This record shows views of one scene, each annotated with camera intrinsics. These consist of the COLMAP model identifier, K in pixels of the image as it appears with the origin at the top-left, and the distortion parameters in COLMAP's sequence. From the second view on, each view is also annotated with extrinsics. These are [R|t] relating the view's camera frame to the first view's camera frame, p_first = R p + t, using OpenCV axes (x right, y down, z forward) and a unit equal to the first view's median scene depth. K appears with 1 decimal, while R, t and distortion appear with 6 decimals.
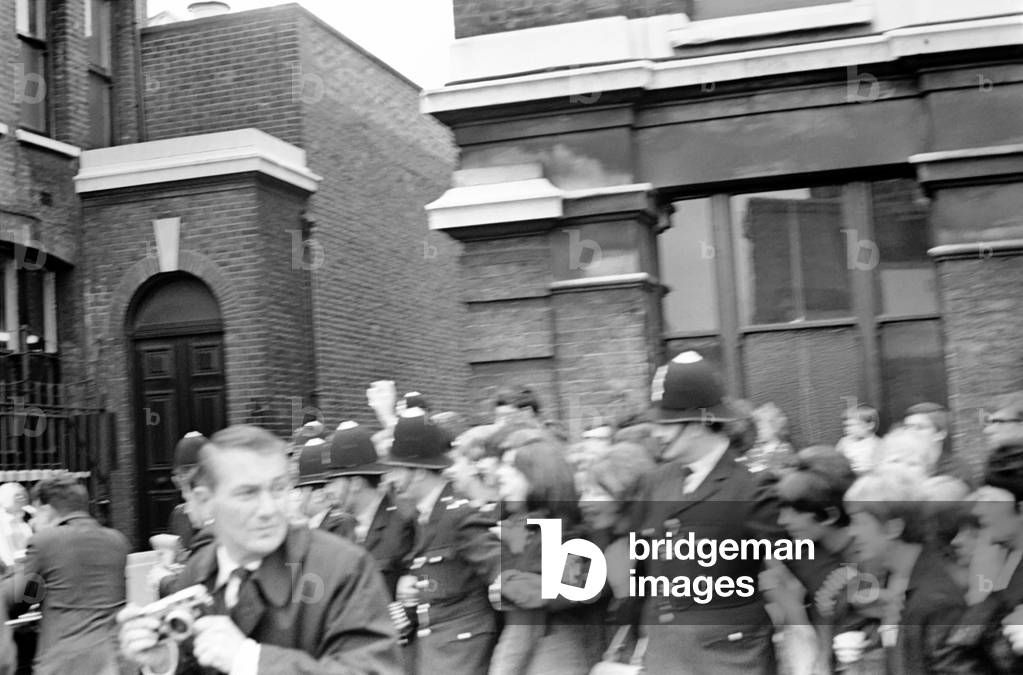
lens RADIAL K [[1416.7, 0, 511.0], [0, 1416.7, 338.5], [0, 0, 1]] dist [-0.039350, 0.000000]
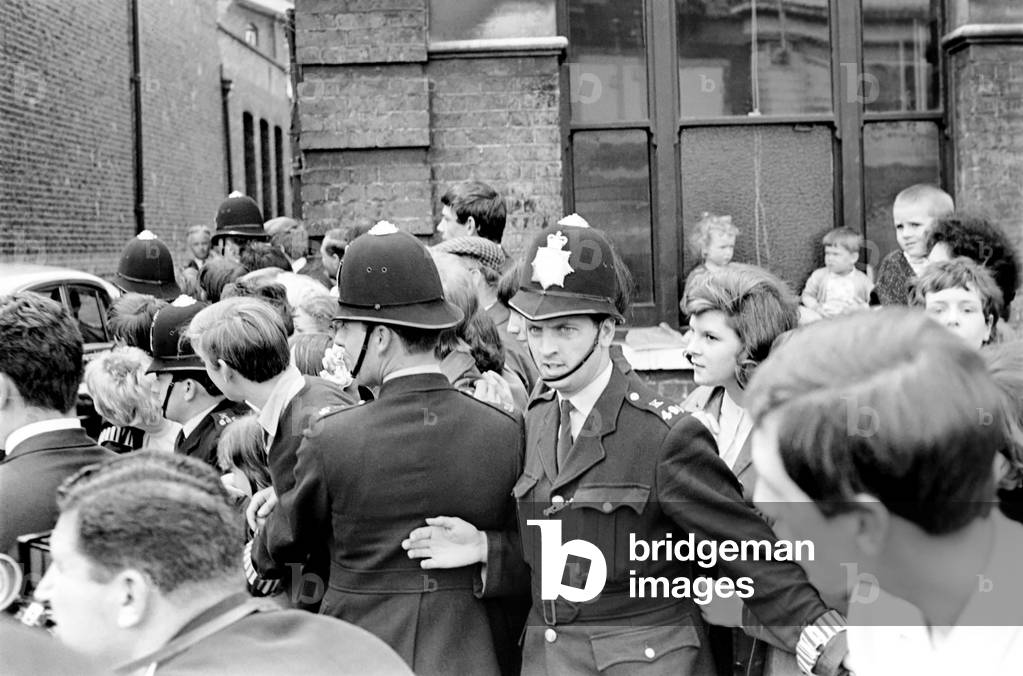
lens RADIAL K [[1416.7, 0, 511.3], [0, 1416.7, 335.5], [0, 0, 1]] dist [-0.039350, 0.000000]
pose [[0.961059, 0.006743, 0.276261, -0.129296], [-0.045872, 0.989726, 0.135422, 0.008512], [-0.272509, -0.142821, 0.951494, 0.278833]]
